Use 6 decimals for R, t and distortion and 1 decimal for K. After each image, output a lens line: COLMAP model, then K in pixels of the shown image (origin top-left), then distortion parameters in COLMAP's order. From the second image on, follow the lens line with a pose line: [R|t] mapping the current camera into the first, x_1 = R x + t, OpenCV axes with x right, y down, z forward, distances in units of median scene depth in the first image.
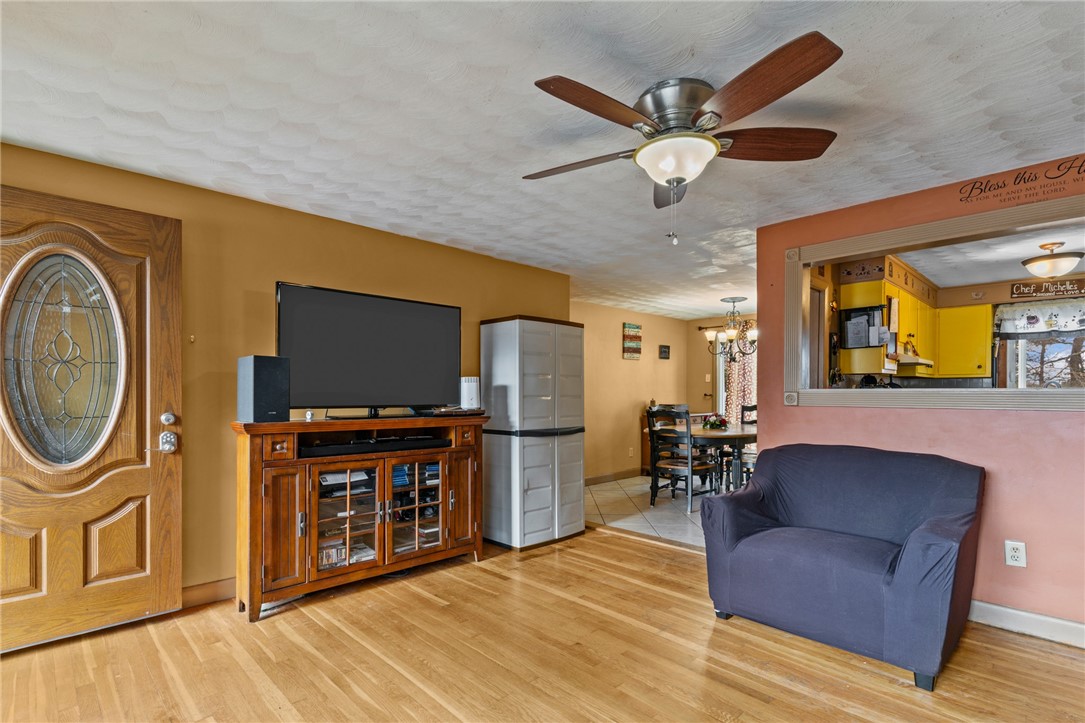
lens RADIAL K [[524.8, 0, 538.3], [0, 524.8, 394.6], [0, 0, 1]] dist [0.002489, 0.000795]
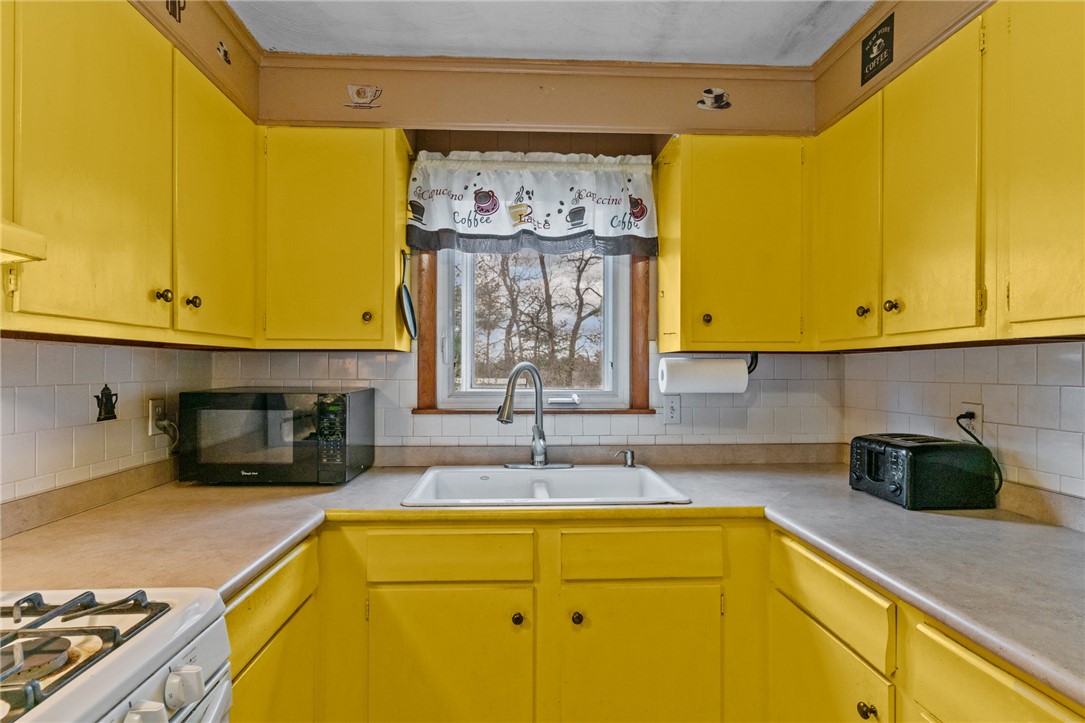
lens RADIAL K [[539.9, 0, 525.4], [0, 539.9, 380.0], [0, 0, 1]] dist [0.000709, 0.000330]
pose [[0.670279, -0.017829, 0.741895, 0.659265], [0.000902, 0.999730, 0.023210, -0.021924], [-0.742109, -0.014888, 0.670114, 0.707510]]
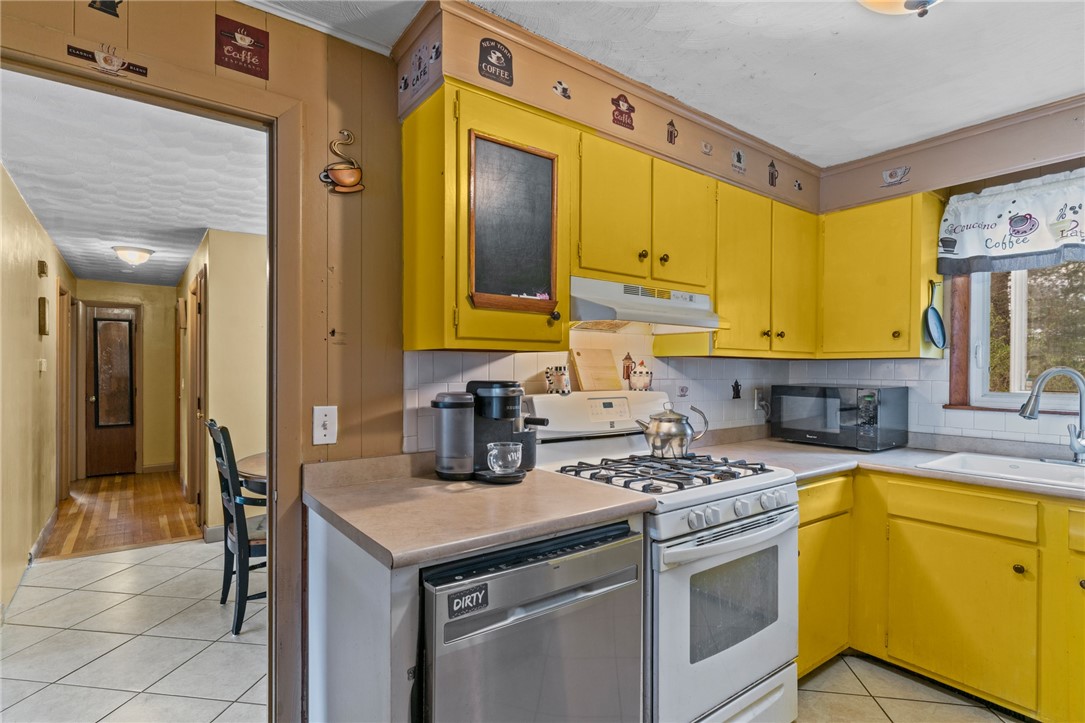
lens RADIAL K [[534.8, 0, 542.5], [0, 534.8, 361.5], [0, 0, 1]] dist [0.001881, 0.000575]
pose [[0.993215, -0.000974, -0.116291, 0.594653], [-0.000917, 0.999868, -0.016204, -0.022410], [0.116292, 0.016201, 0.993083, 0.516714]]
